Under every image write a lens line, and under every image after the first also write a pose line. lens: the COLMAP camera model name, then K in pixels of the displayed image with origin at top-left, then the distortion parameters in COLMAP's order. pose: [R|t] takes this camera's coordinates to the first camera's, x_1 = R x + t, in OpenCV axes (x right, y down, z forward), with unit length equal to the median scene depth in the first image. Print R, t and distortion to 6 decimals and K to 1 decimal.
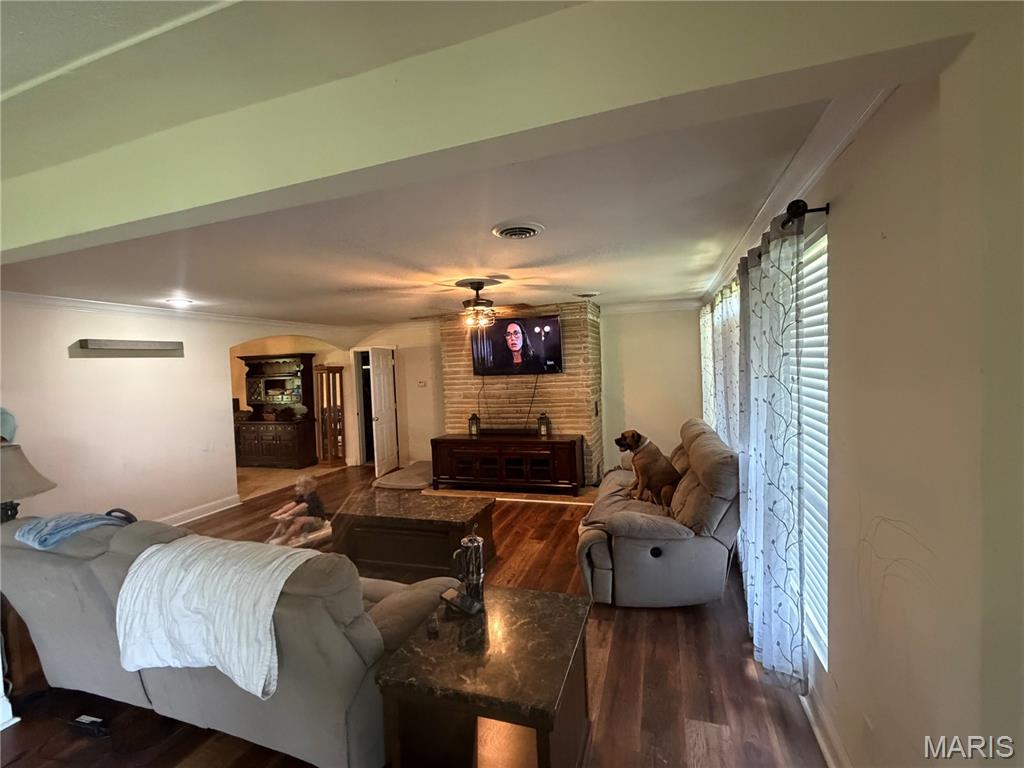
lens RADIAL K [[462.7, 0, 509.4], [0, 462.7, 383.6], [0, 0, 1]] dist [0.001220, 0.000004]
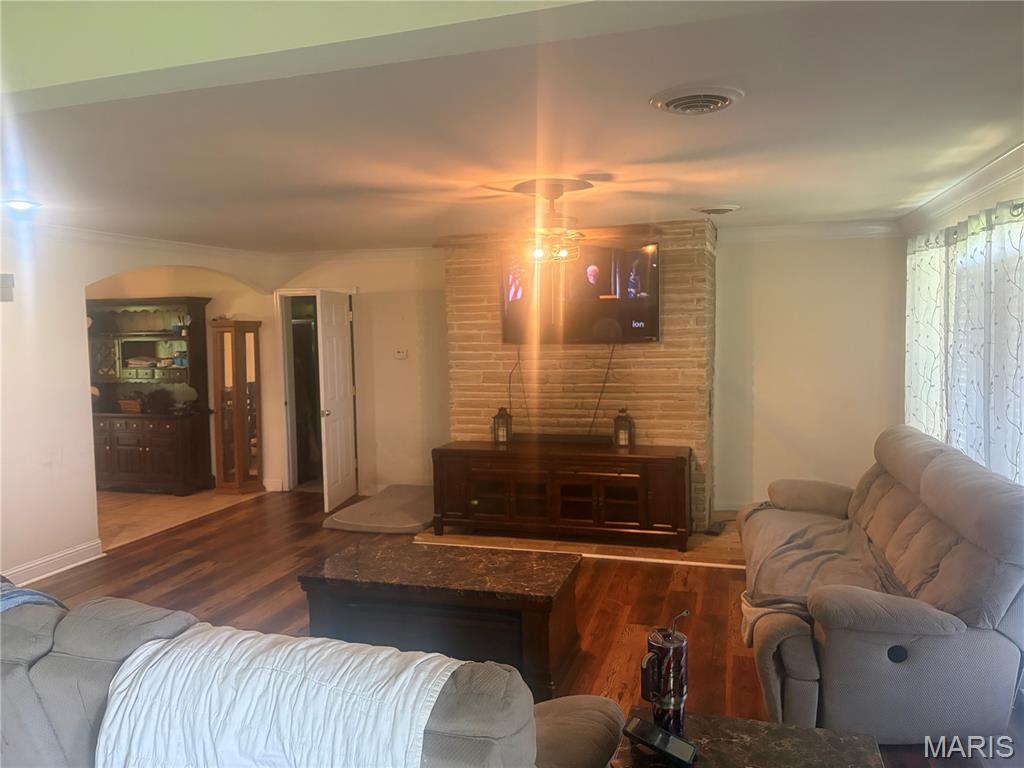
lens RADIAL K [[779.4, 0, 508.7], [0, 779.4, 383.3], [0, 0, 1]] dist [0.036175, -0.038704]
pose [[0.999487, 0.019486, 0.025417, -0.098845], [-0.020464, 0.999037, 0.038798, -0.005098], [-0.024636, -0.039299, 0.998924, 0.009172]]
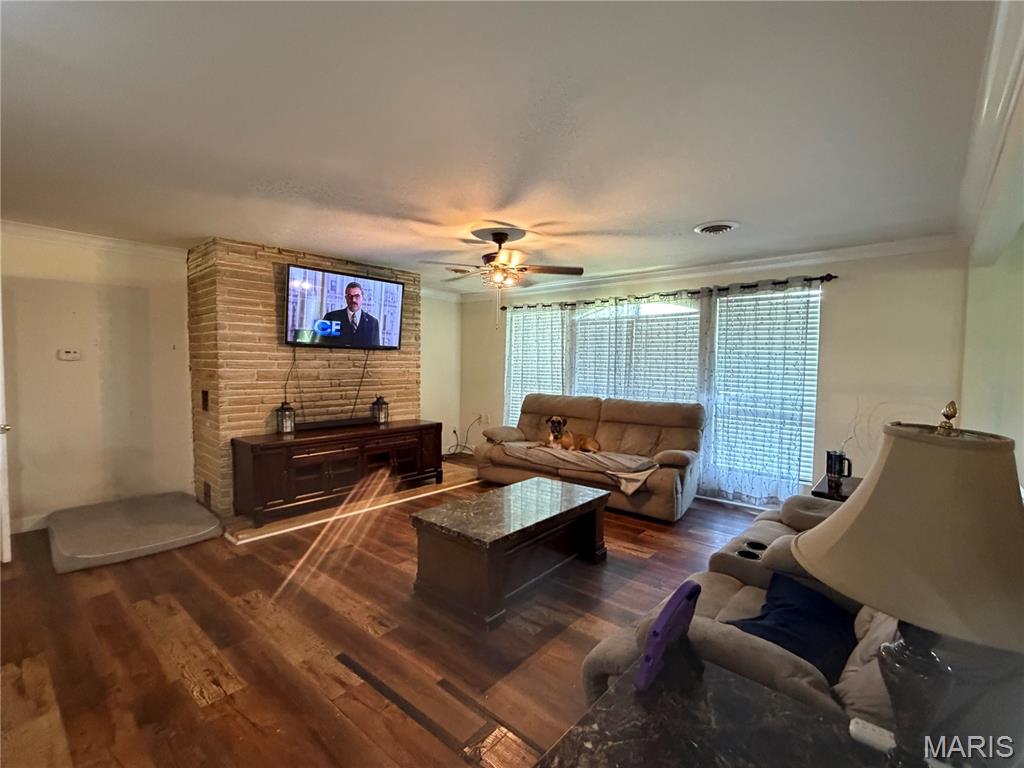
lens RADIAL K [[462.7, 0, 512.4], [0, 462.7, 384.9], [0, 0, 1]] dist [0.001220, 0.000004]
pose [[0.373056, 0.002228, 0.927806, -0.604313], [0.001774, 0.999994, -0.003115, 0.044934], [-0.927807, 0.002808, 0.373049, 0.469301]]
